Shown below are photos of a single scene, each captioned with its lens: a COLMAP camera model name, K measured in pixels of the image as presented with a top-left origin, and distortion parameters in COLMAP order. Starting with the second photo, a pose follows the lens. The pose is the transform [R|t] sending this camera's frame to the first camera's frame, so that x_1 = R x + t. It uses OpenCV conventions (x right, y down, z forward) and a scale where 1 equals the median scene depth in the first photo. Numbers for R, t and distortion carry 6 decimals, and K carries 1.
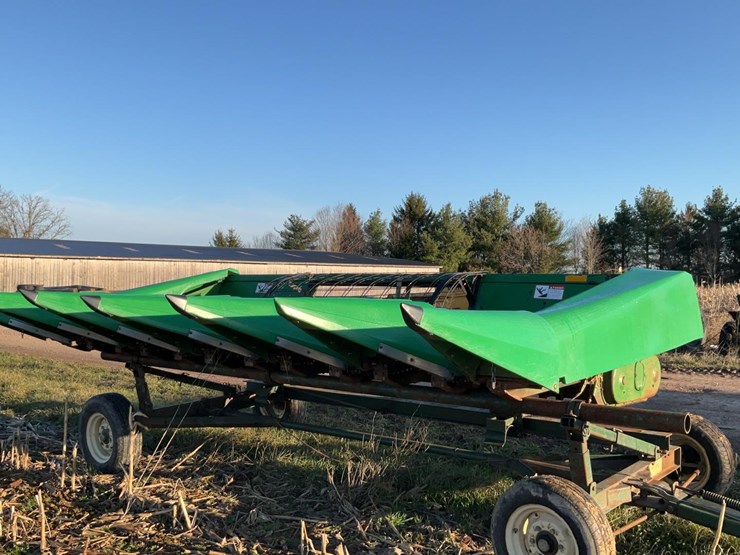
lens RADIAL K [[769.6, 0, 365.3], [0, 769.6, 274.4], [0, 0, 1]] dist [0.132248, -0.309798]
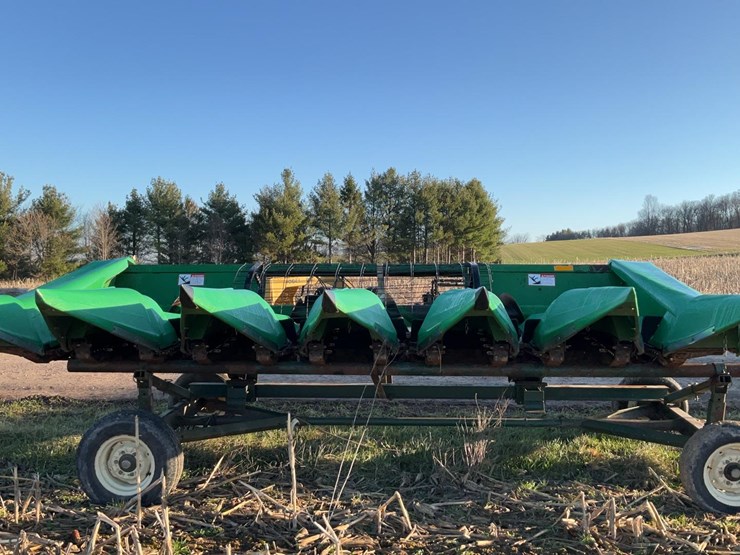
lens RADIAL K [[769.6, 0, 365.3], [0, 769.6, 274.4], [0, 0, 1]] dist [0.132248, -0.309798]
pose [[0.796720, -0.007836, 0.604297, -0.674686], [-0.001287, 0.999892, 0.014663, -0.002223], [-0.604347, -0.012461, 0.796624, 0.219275]]
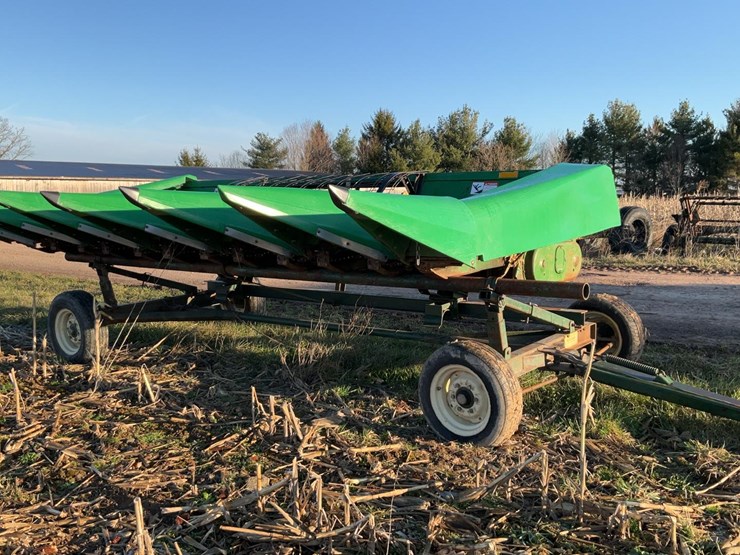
lens RADIAL K [[769.6, 0, 365.3], [0, 769.6, 274.4], [0, 0, 1]] dist [0.132248, -0.309798]
pose [[0.999205, -0.017240, 0.035960, 0.030918], [0.013435, 0.994542, 0.103467, 0.028084], [-0.037548, -0.102901, 0.993983, -0.072355]]
